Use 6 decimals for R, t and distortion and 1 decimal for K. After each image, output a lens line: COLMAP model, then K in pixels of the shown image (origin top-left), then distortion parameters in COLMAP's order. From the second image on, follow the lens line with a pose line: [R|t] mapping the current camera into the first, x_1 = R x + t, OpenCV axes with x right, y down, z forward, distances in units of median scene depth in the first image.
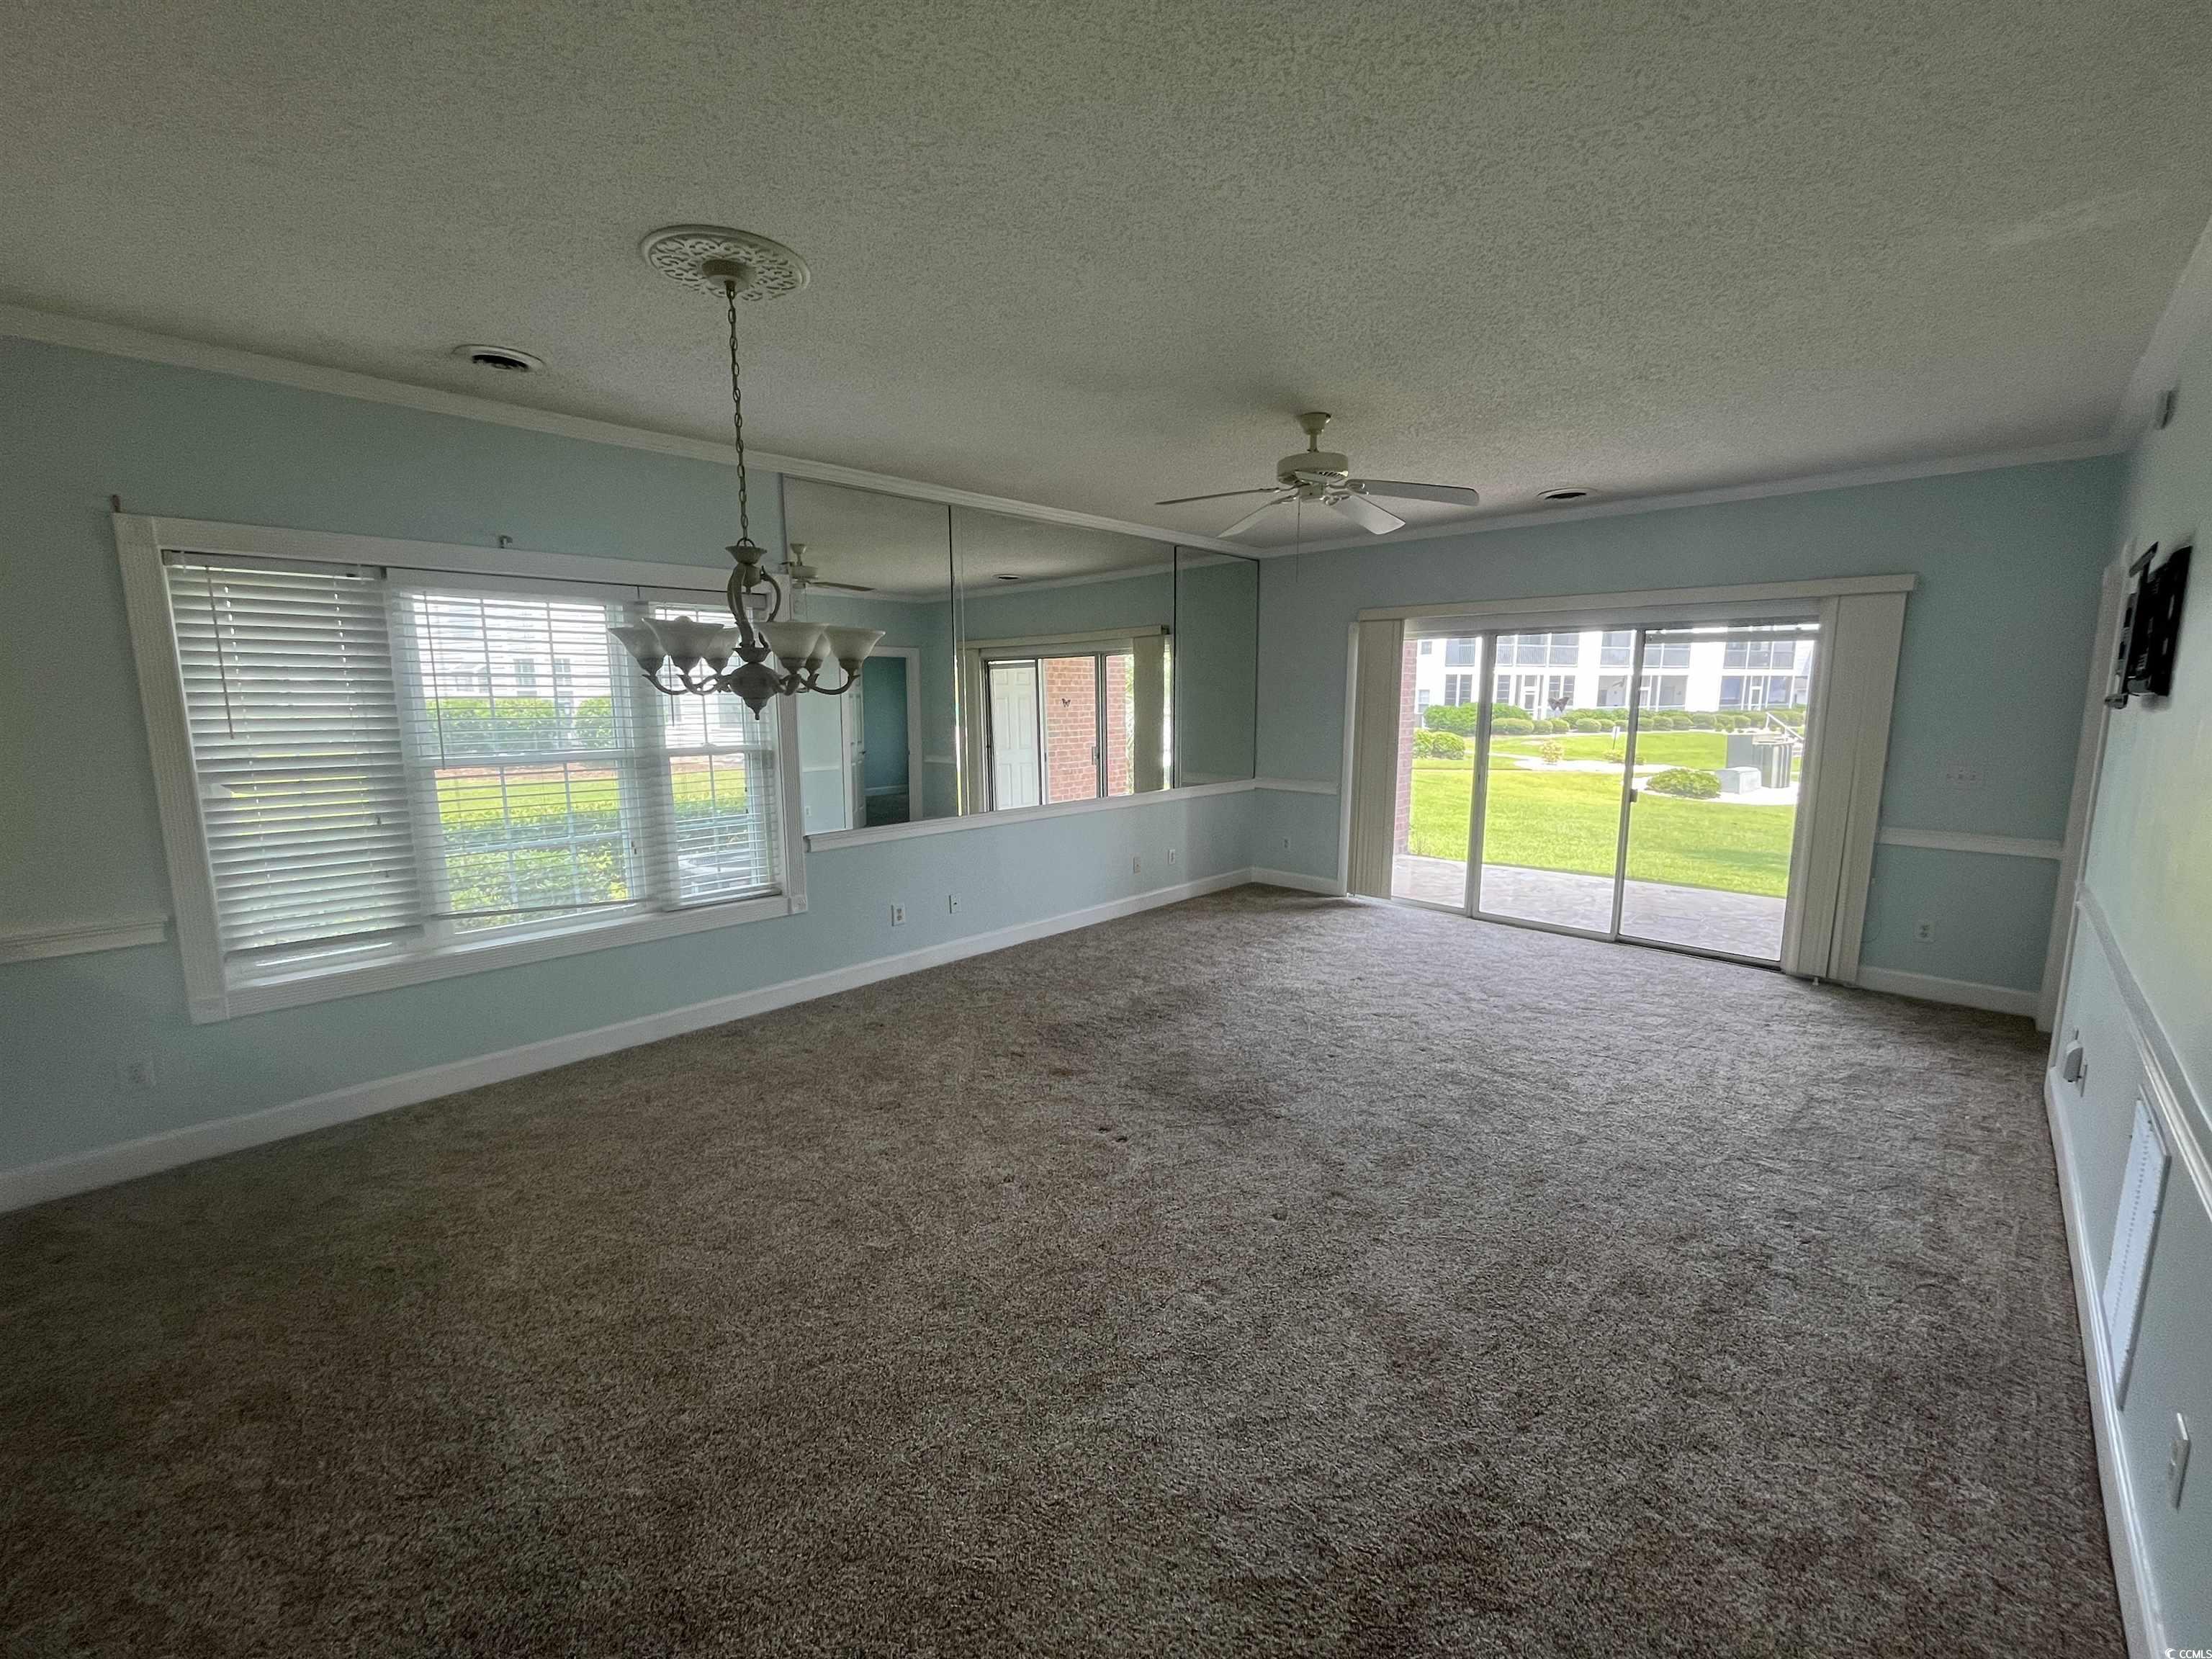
lens RADIAL K [[894.9, 0, 1095.9], [0, 894.9, 829.5], [0, 0, 1]] dist [-0.001858, -0.000877]
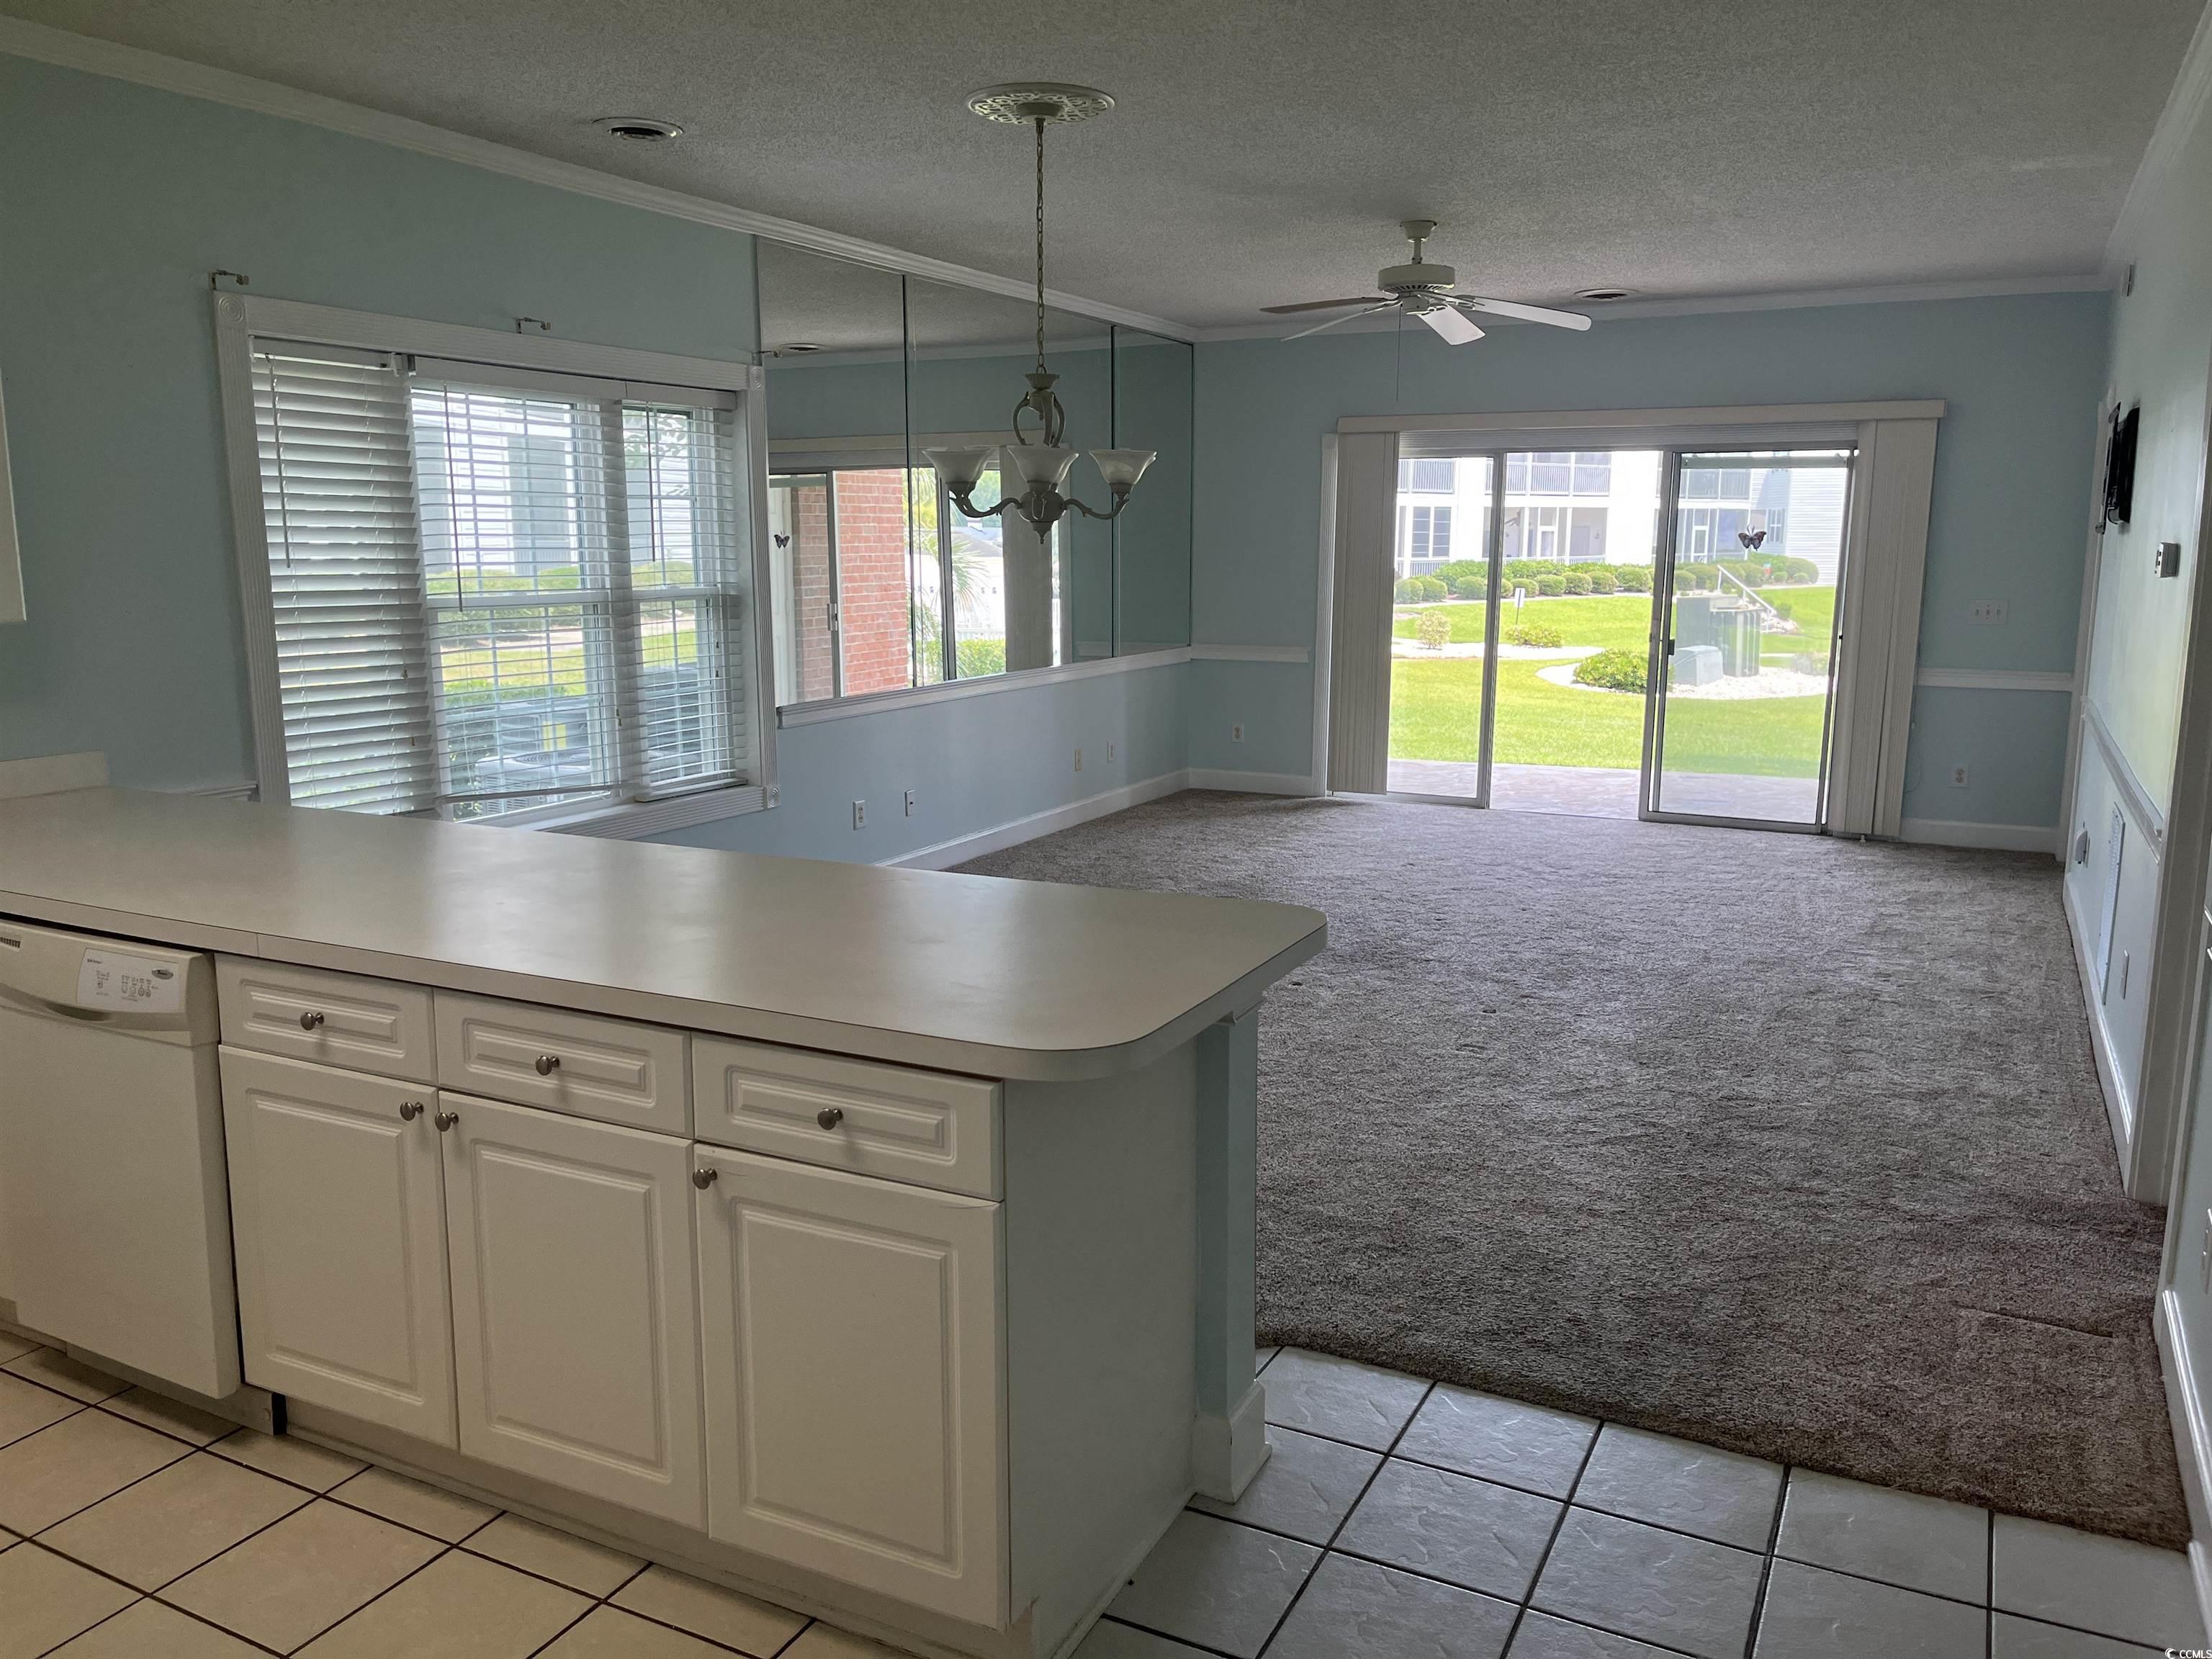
lens RADIAL K [[1667.6, 0, 1097.2], [0, 1667.6, 829.7], [0, 0, 1]] dist [0.055424, -0.065057]
pose [[0.956156, -0.047081, 0.289050, -0.590239], [0.040463, 0.998765, 0.028831, 0.101266], [-0.290050, -0.015871, 0.956880, -0.565291]]
